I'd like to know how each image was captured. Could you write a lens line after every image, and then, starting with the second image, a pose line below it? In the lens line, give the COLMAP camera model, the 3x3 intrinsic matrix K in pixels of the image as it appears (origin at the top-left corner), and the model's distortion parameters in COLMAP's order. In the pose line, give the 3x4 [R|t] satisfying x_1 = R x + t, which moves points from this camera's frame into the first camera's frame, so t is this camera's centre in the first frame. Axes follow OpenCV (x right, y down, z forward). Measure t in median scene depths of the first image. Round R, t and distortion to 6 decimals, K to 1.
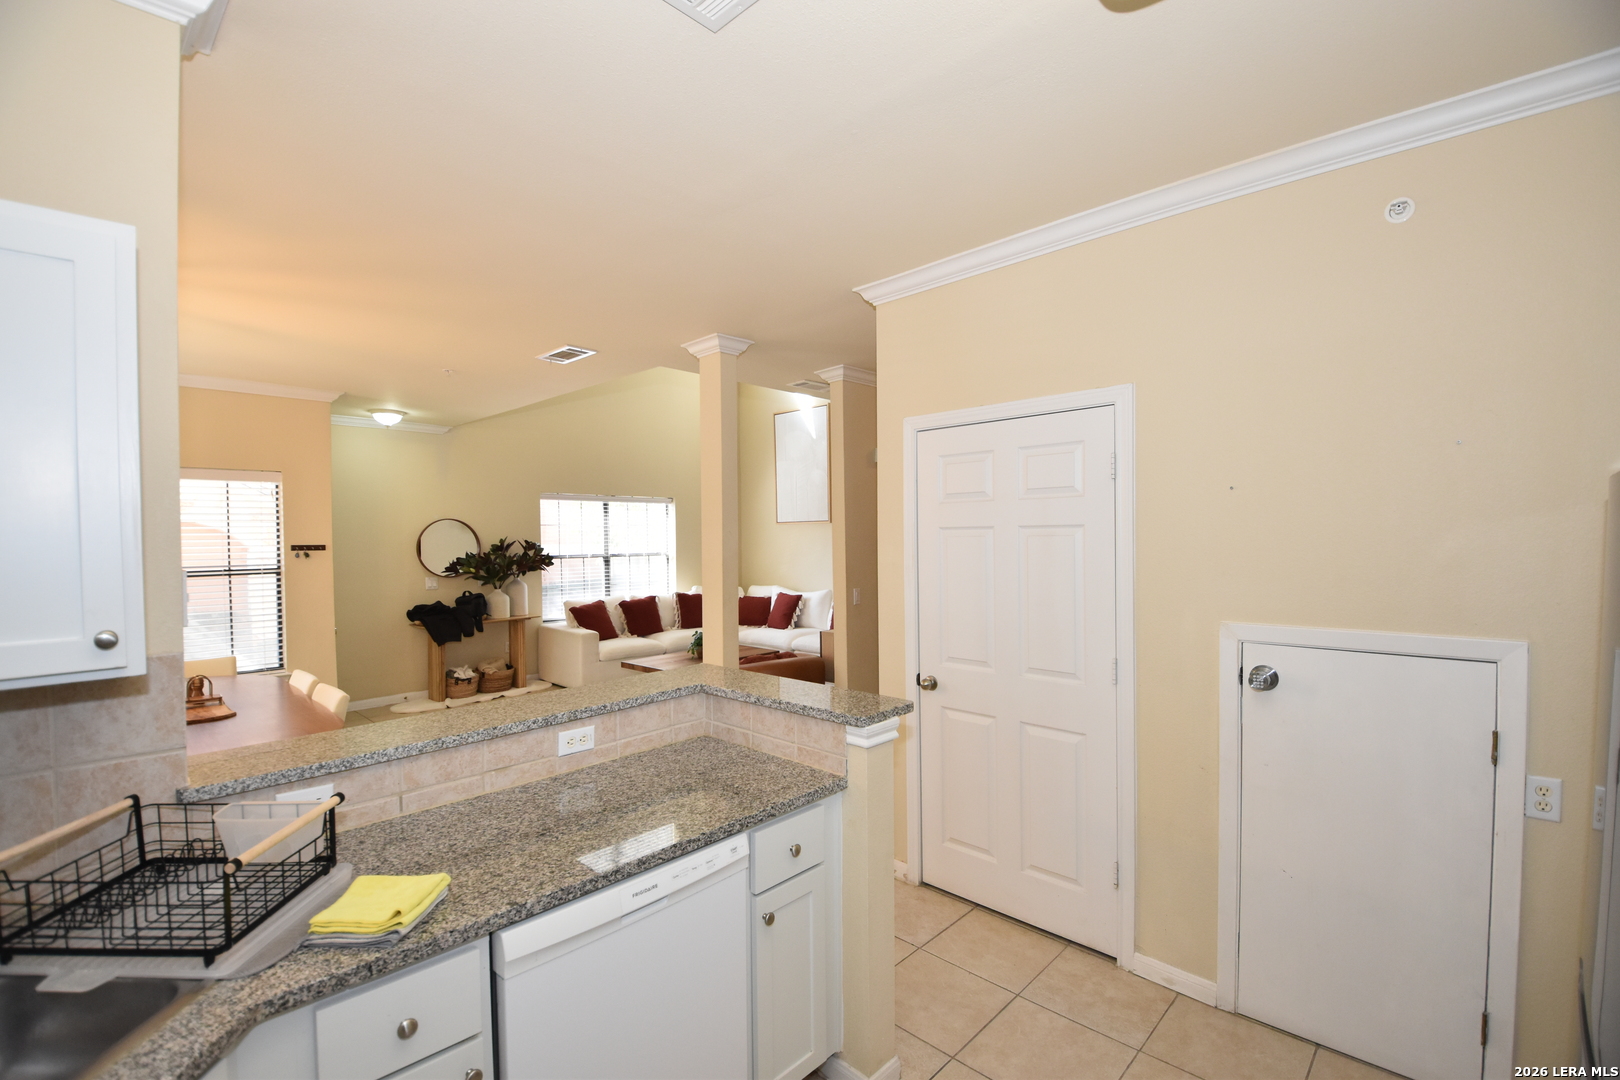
lens RADIAL K [[711.5, 0, 813.7], [0, 711.5, 539.0], [0, 0, 1]] dist [0.005760, -0.015949]
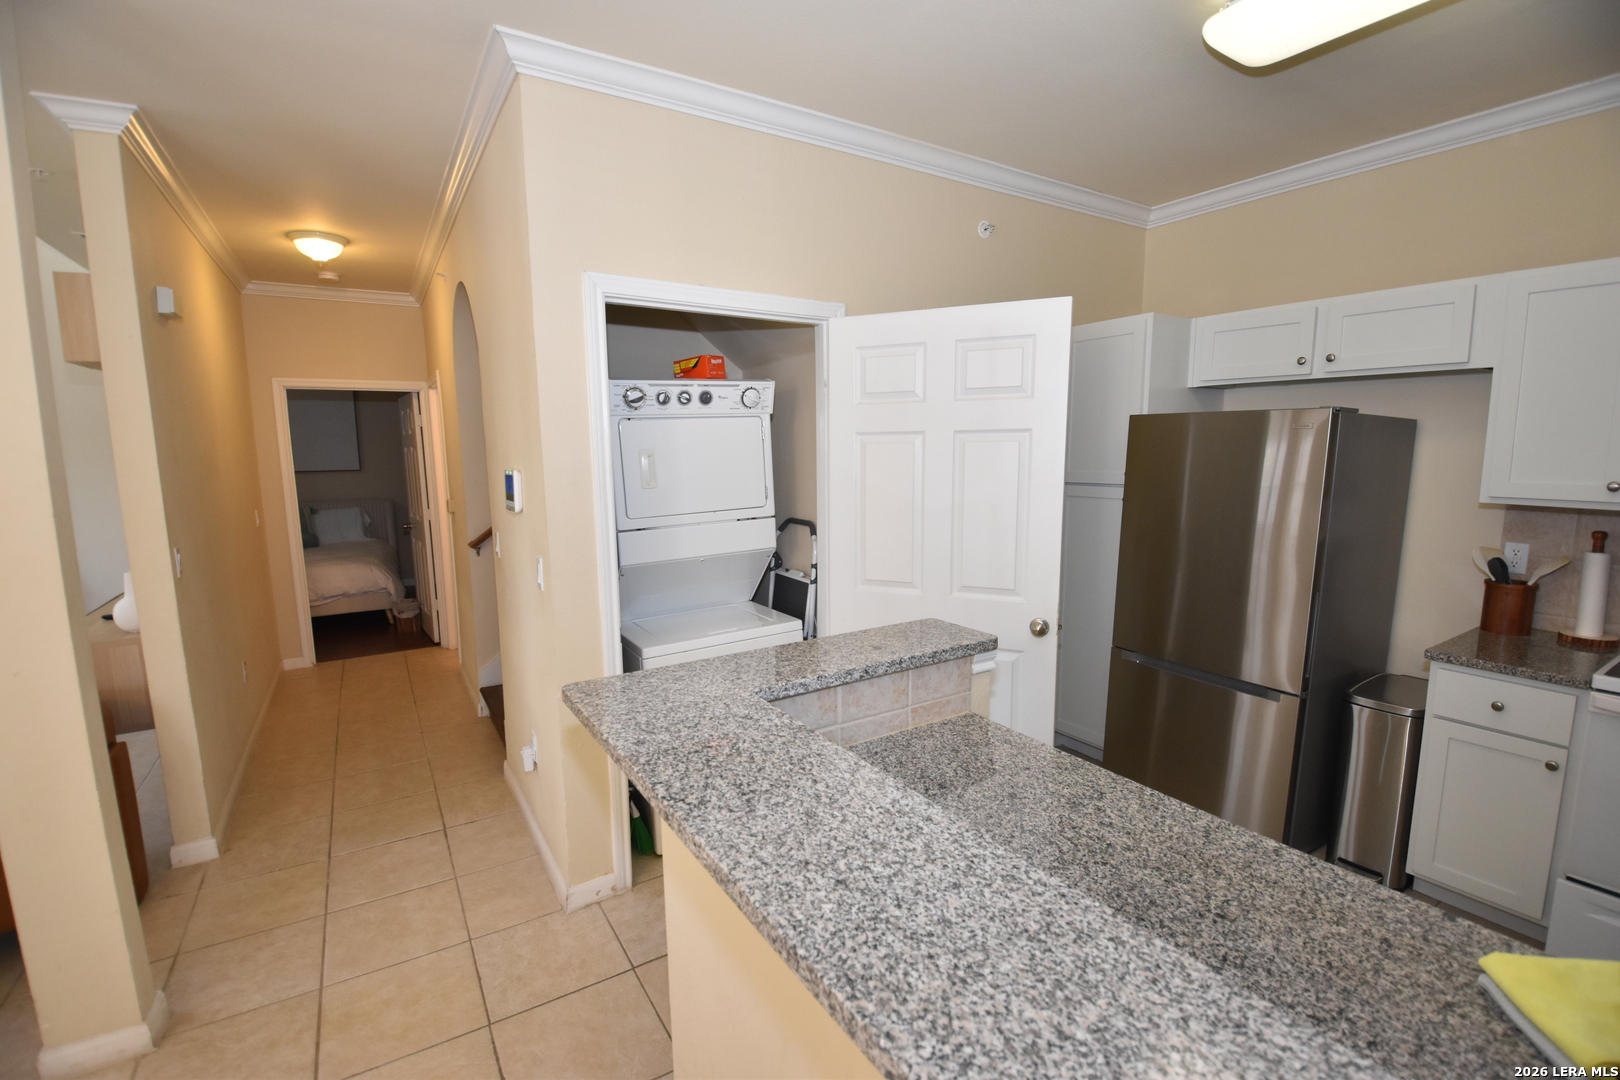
lens RADIAL K [[711.5, 0, 808.7], [0, 711.5, 544.4], [0, 0, 1]] dist [0.005760, -0.015949]
pose [[0.271669, -0.125851, 0.954126, -0.217501], [0.019290, 0.991926, 0.125345, 0.004536], [-0.962197, -0.015648, 0.271903, 0.255847]]
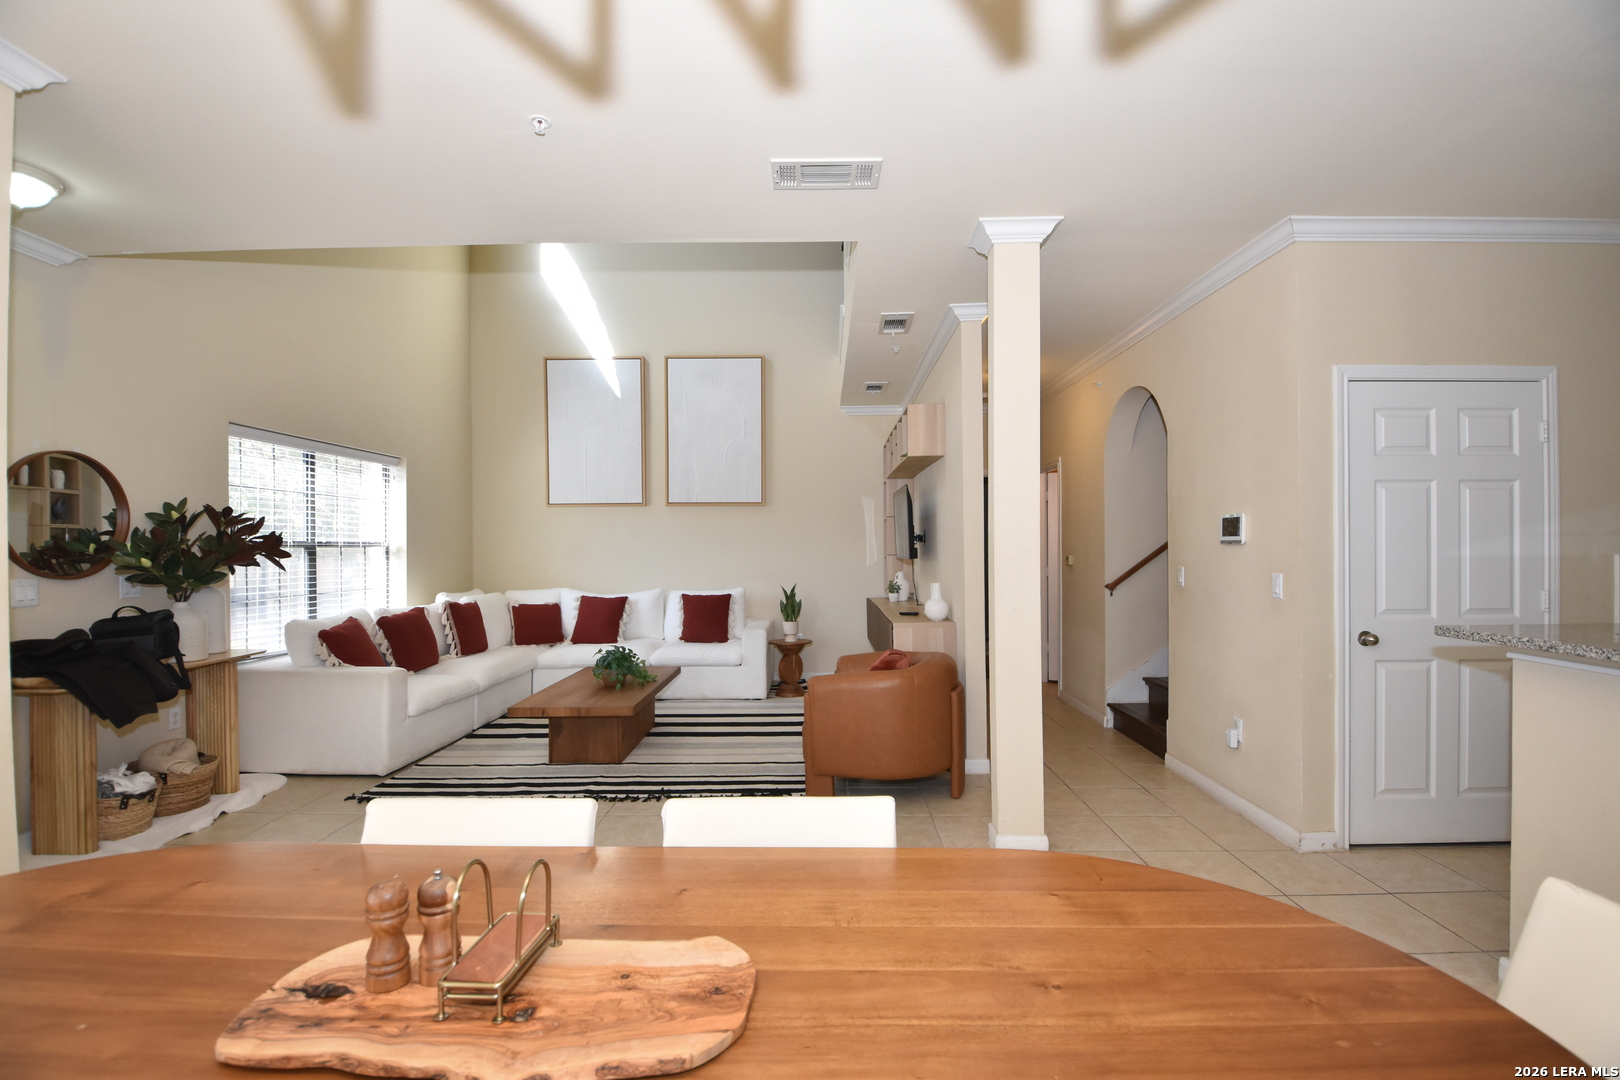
lens RADIAL K [[711.5, 0, 813.8], [0, 711.5, 544.4], [0, 0, 1]] dist [0.005760, -0.015949]
pose [[0.736849, 0.007743, 0.676013, -0.444613], [-0.000322, 0.999938, -0.011101, 0.035228], [-0.676057, 0.007962, 0.736806, 0.332786]]
